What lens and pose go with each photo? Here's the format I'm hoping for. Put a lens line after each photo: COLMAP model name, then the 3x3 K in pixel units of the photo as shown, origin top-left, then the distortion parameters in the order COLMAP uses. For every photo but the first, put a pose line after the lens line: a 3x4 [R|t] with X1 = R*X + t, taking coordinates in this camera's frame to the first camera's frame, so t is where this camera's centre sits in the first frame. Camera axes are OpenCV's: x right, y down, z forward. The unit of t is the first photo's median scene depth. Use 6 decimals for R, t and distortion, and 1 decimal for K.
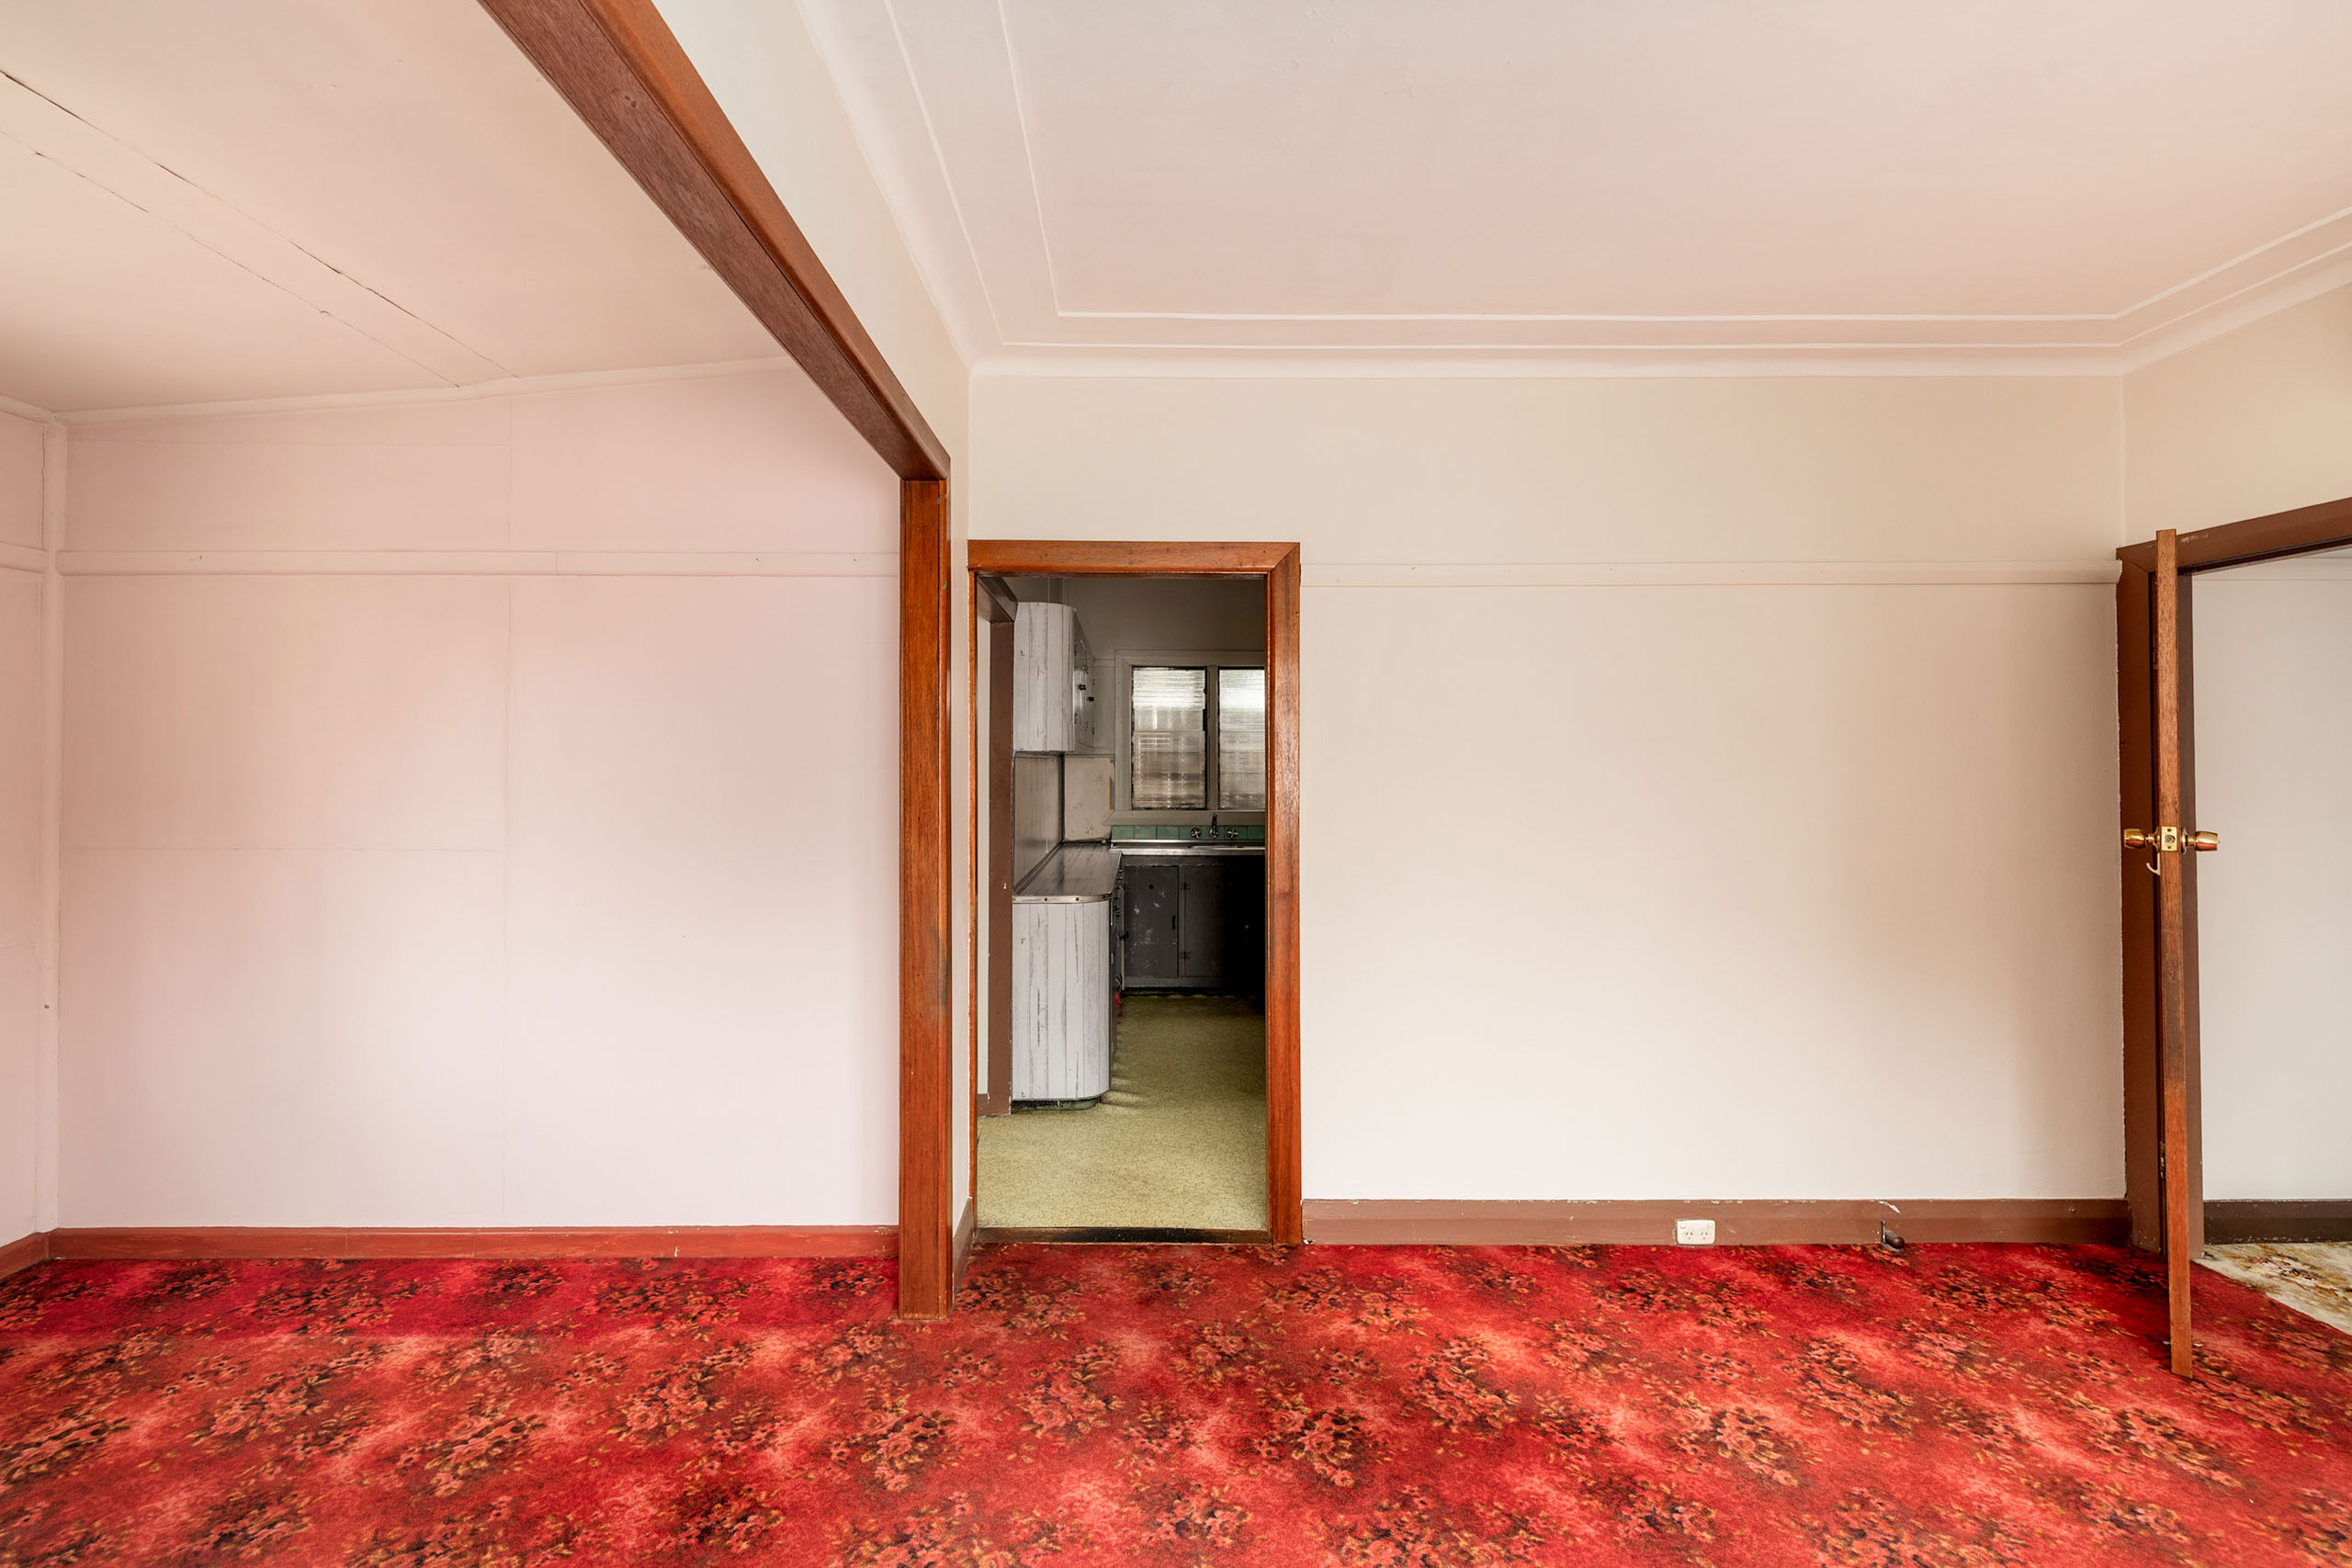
lens RADIAL K [[1011.2, 0, 1121.3], [0, 1011.2, 751.1], [0, 0, 1]] dist [0.000491, 0.000401]
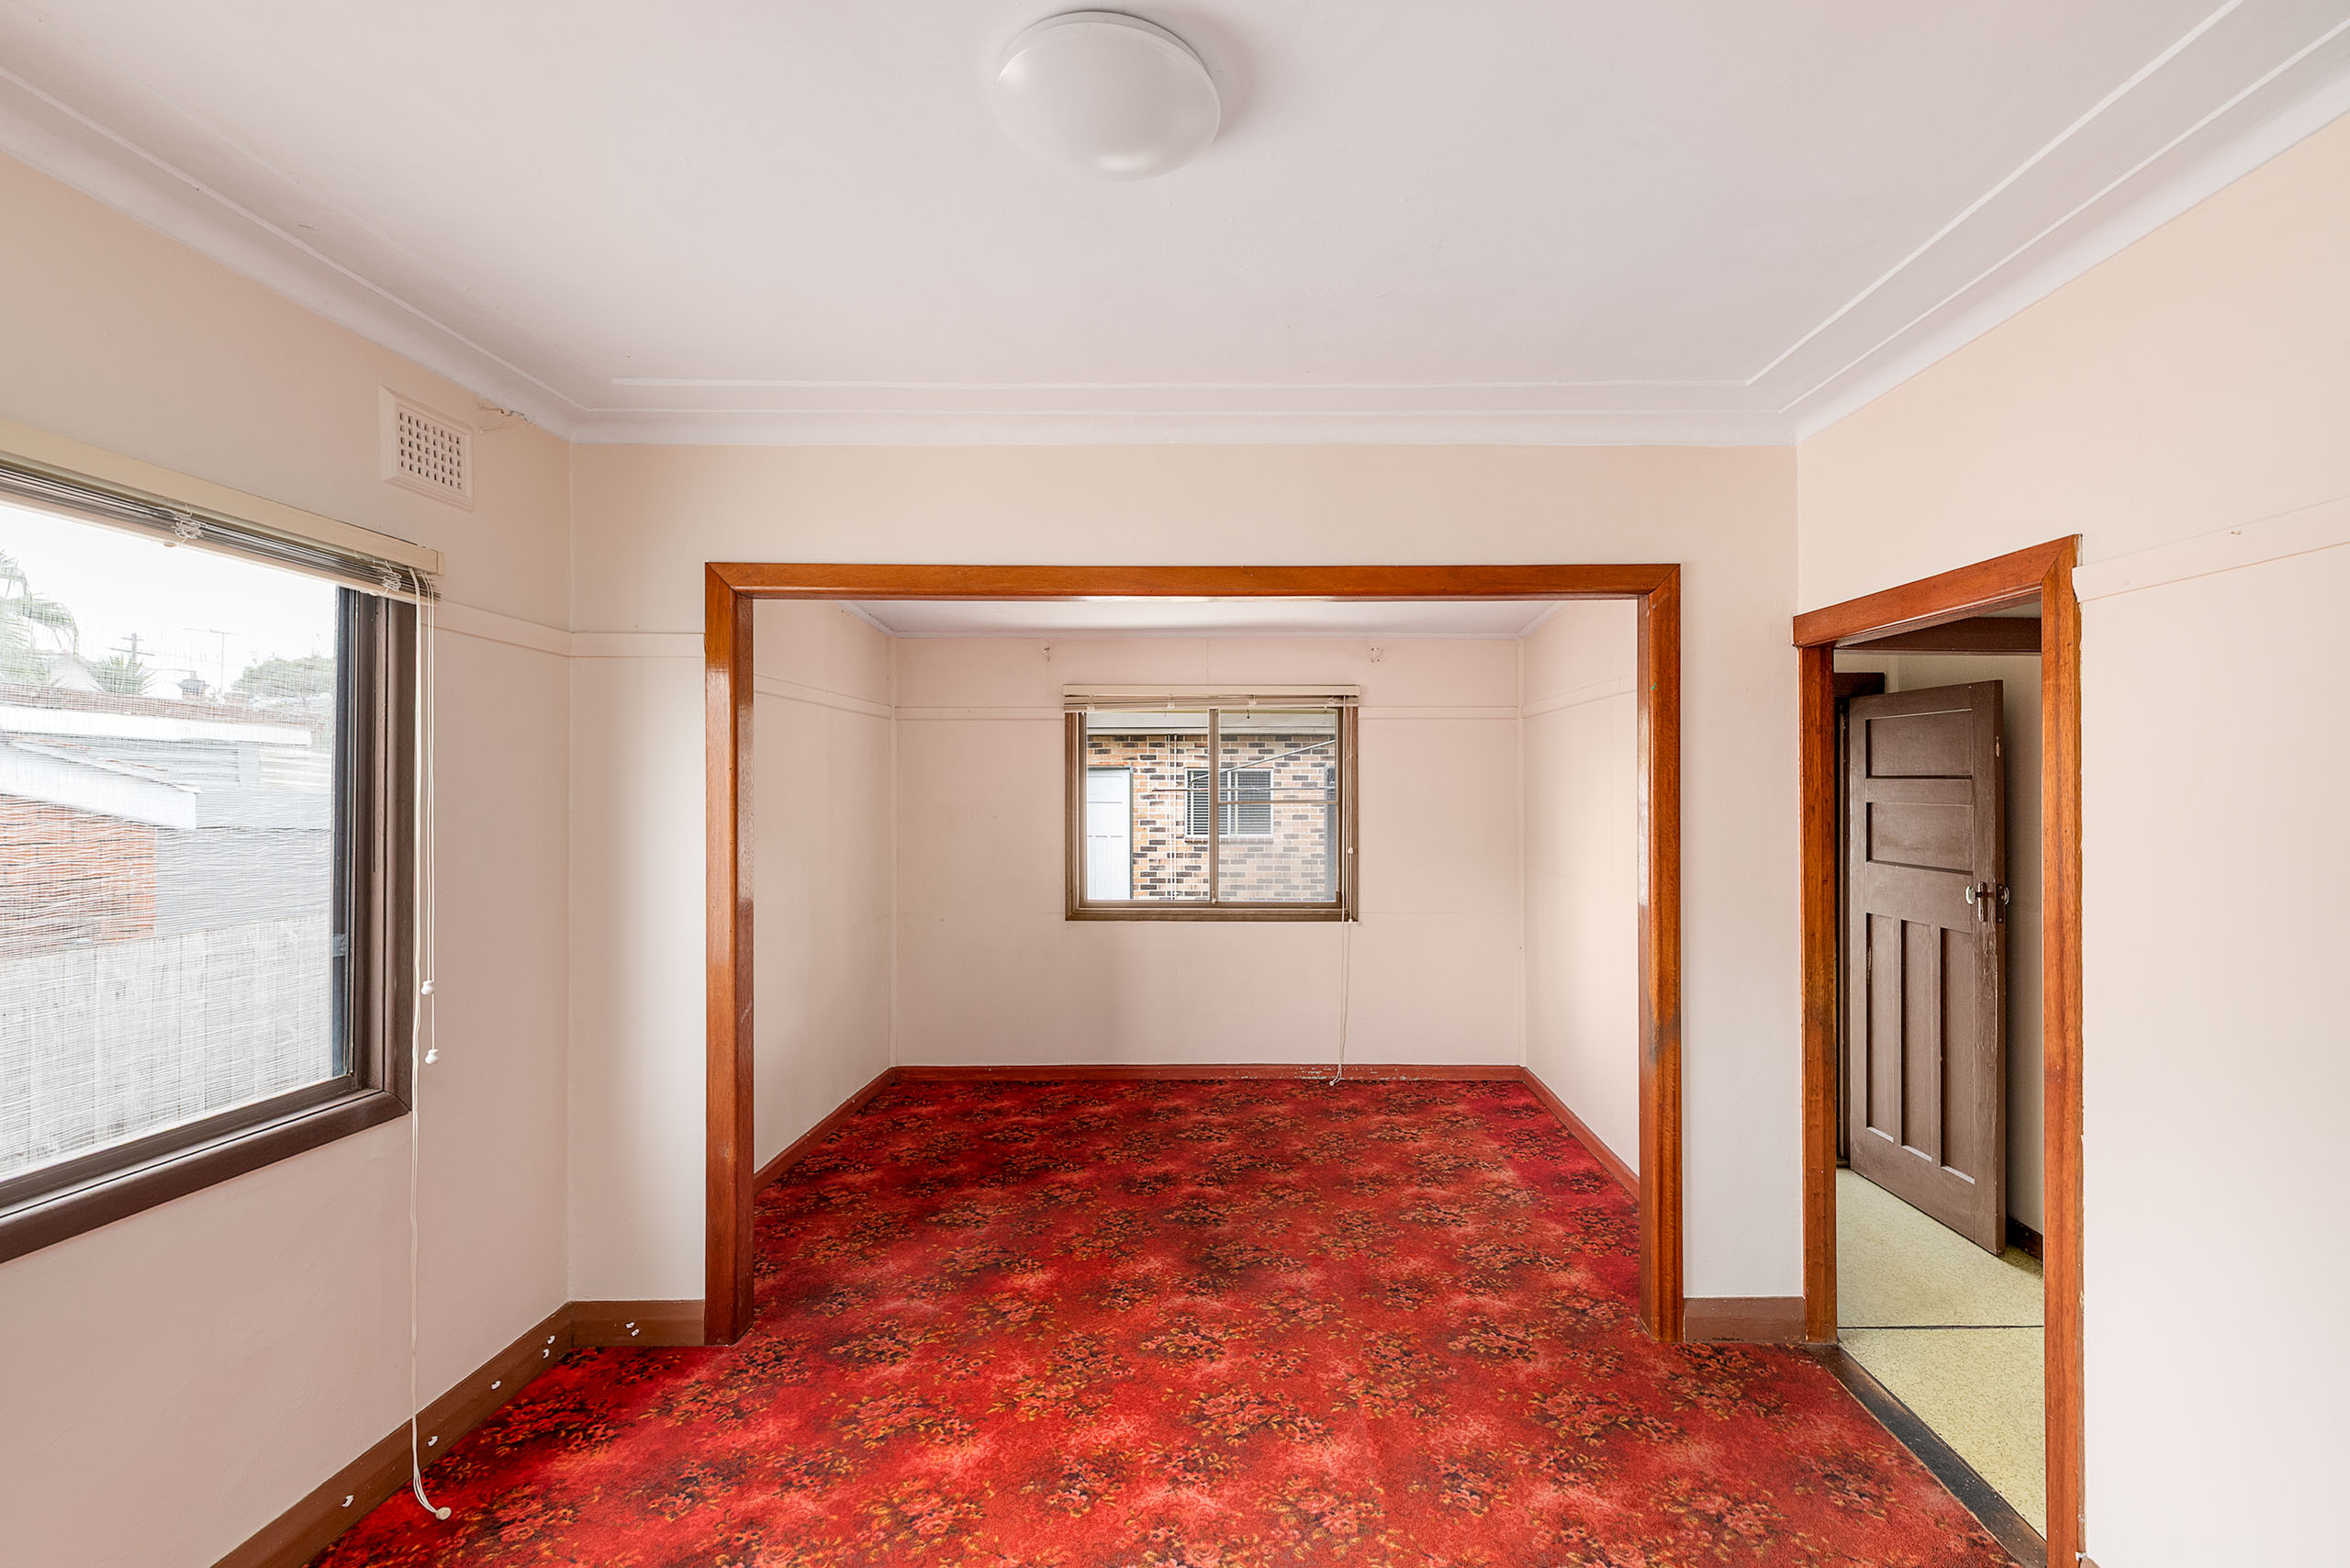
lens RADIAL K [[1010.5, 0, 1256.2], [0, 1010.5, 793.9], [0, 0, 1]] dist [0.000491, 0.000401]
pose [[0.021943, 0.005710, -0.999743, 1.029665], [0.004043, 0.999975, 0.005800, -0.059797], [0.999751, -0.004169, 0.021920, 0.588267]]
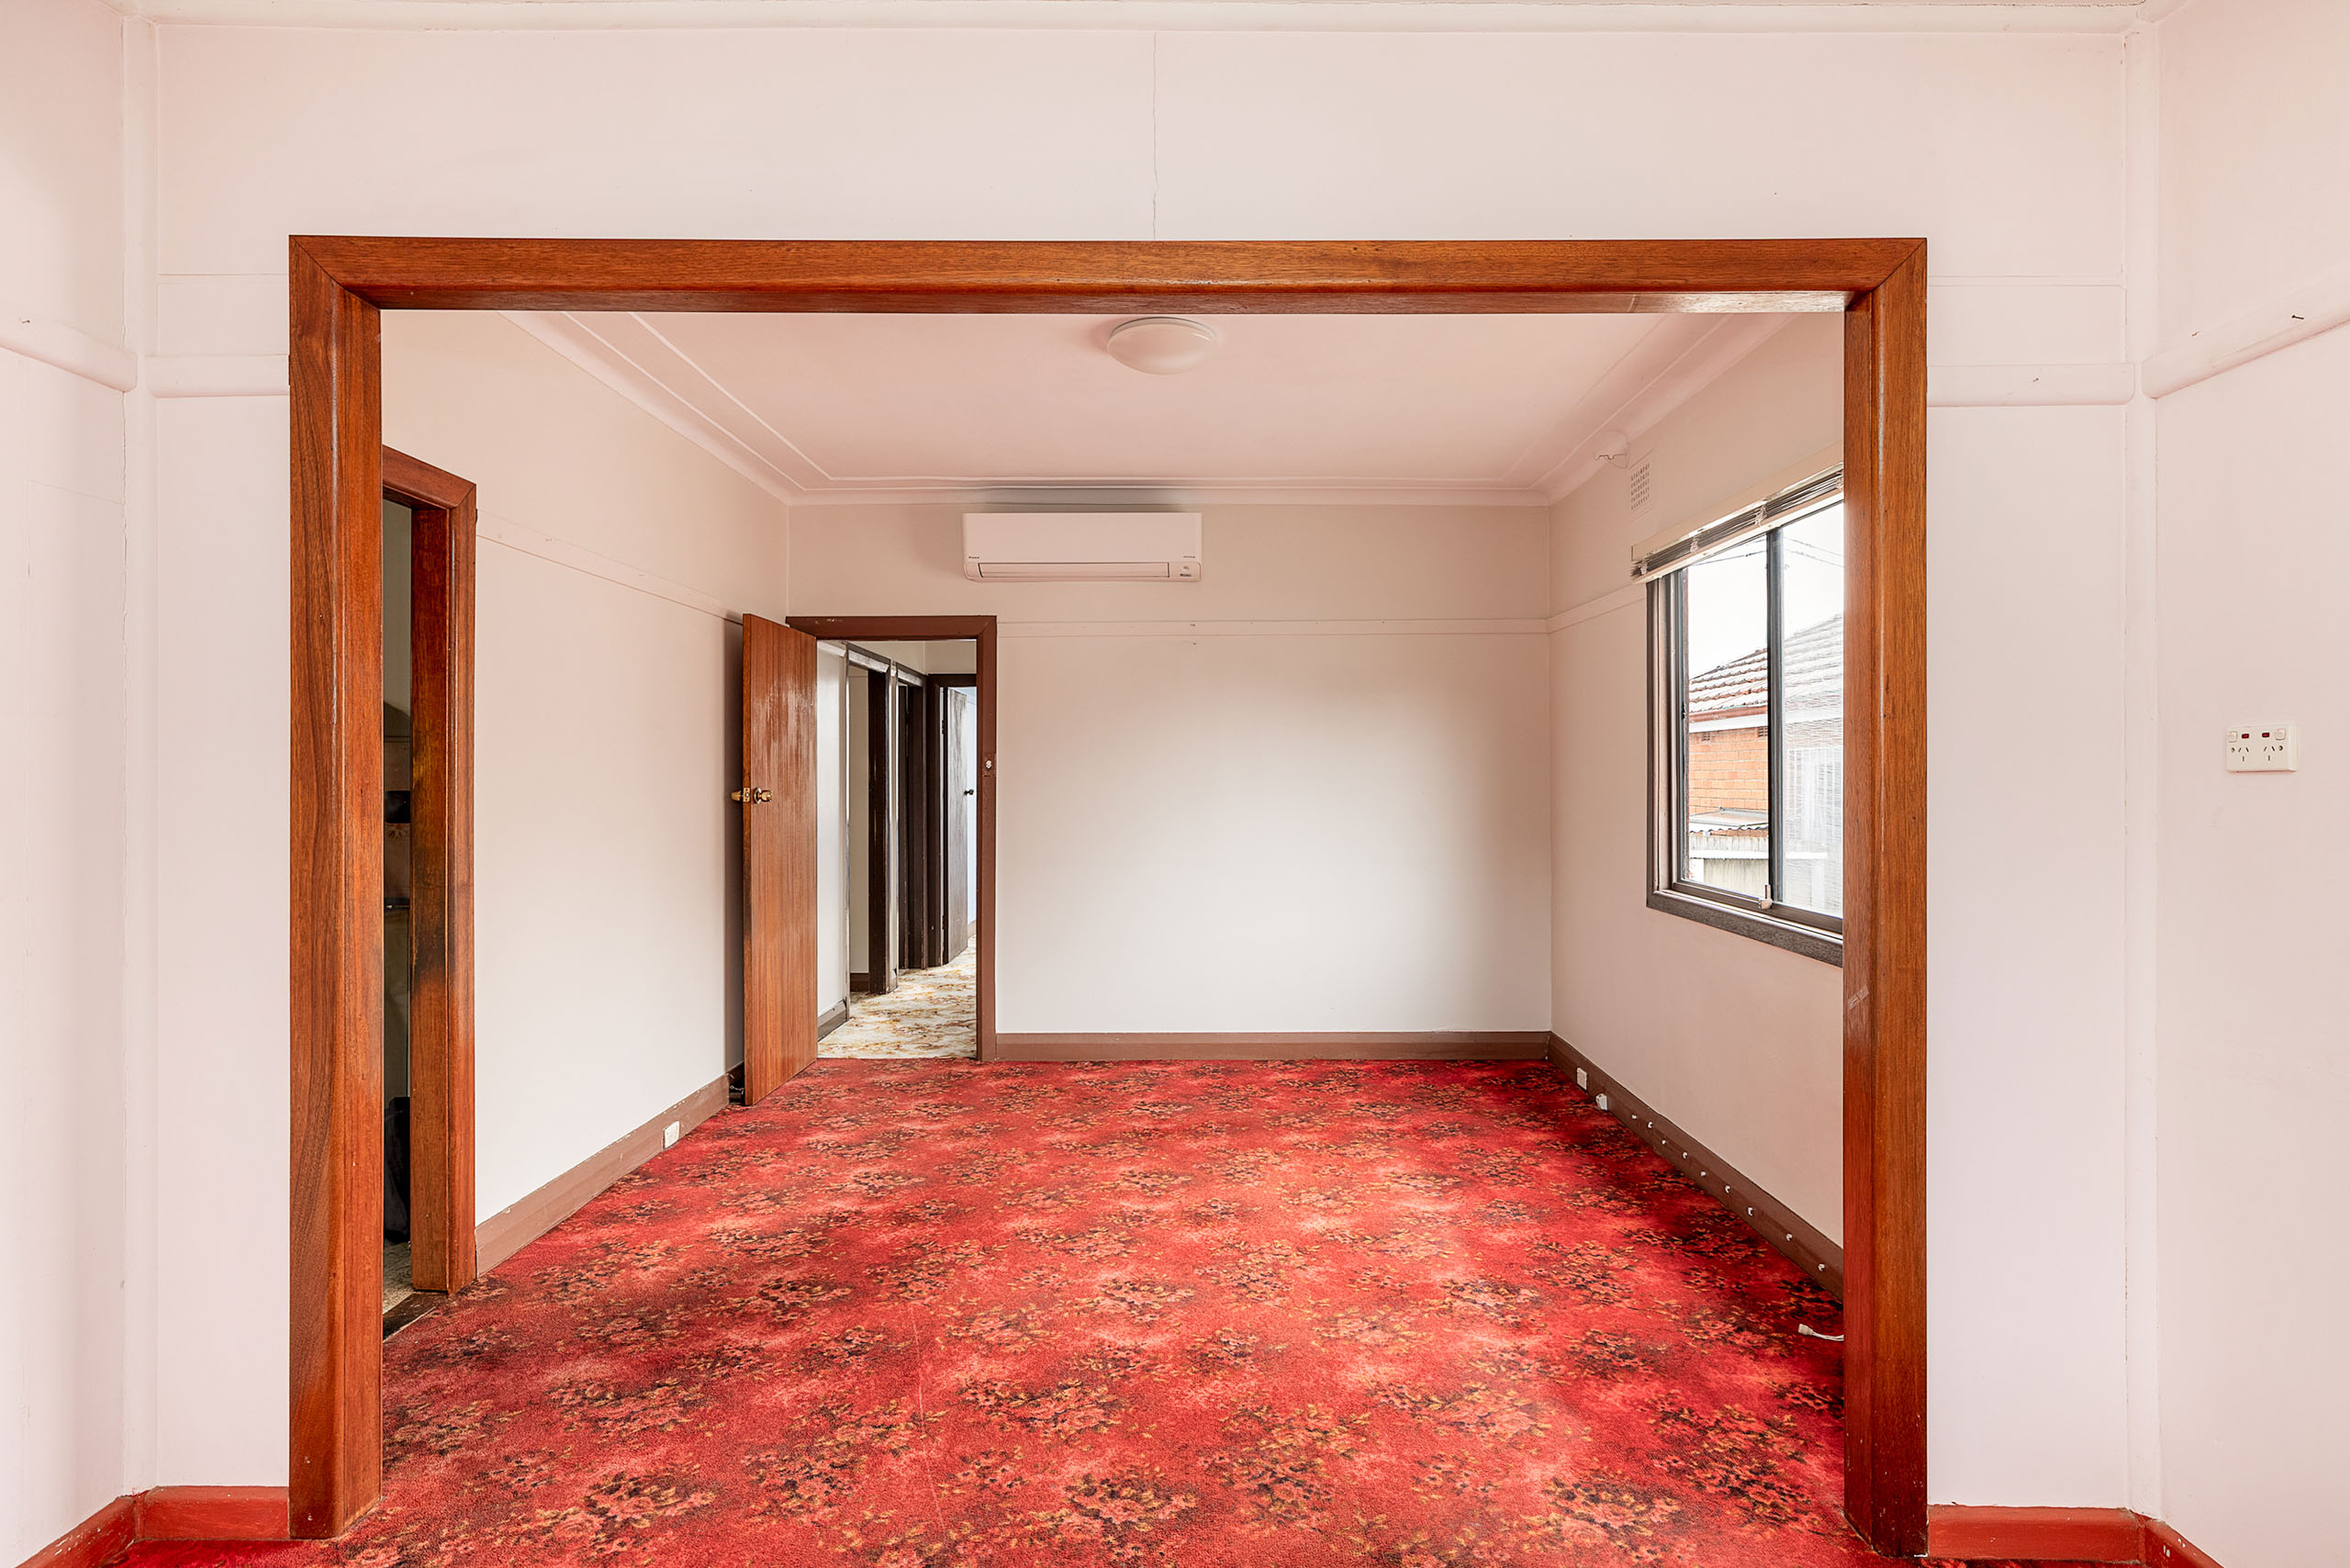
lens RADIAL K [[1240.7, 0, 1177.8], [0, 1240.7, 773.0], [0, 0, 1]] dist [0.005558, 0.000137]
pose [[0.010082, 0.007148, 0.999924, -1.152995], [-0.010839, 0.999916, -0.007039, 0.059418], [-0.999890, -0.010767, 0.010159, 0.482899]]
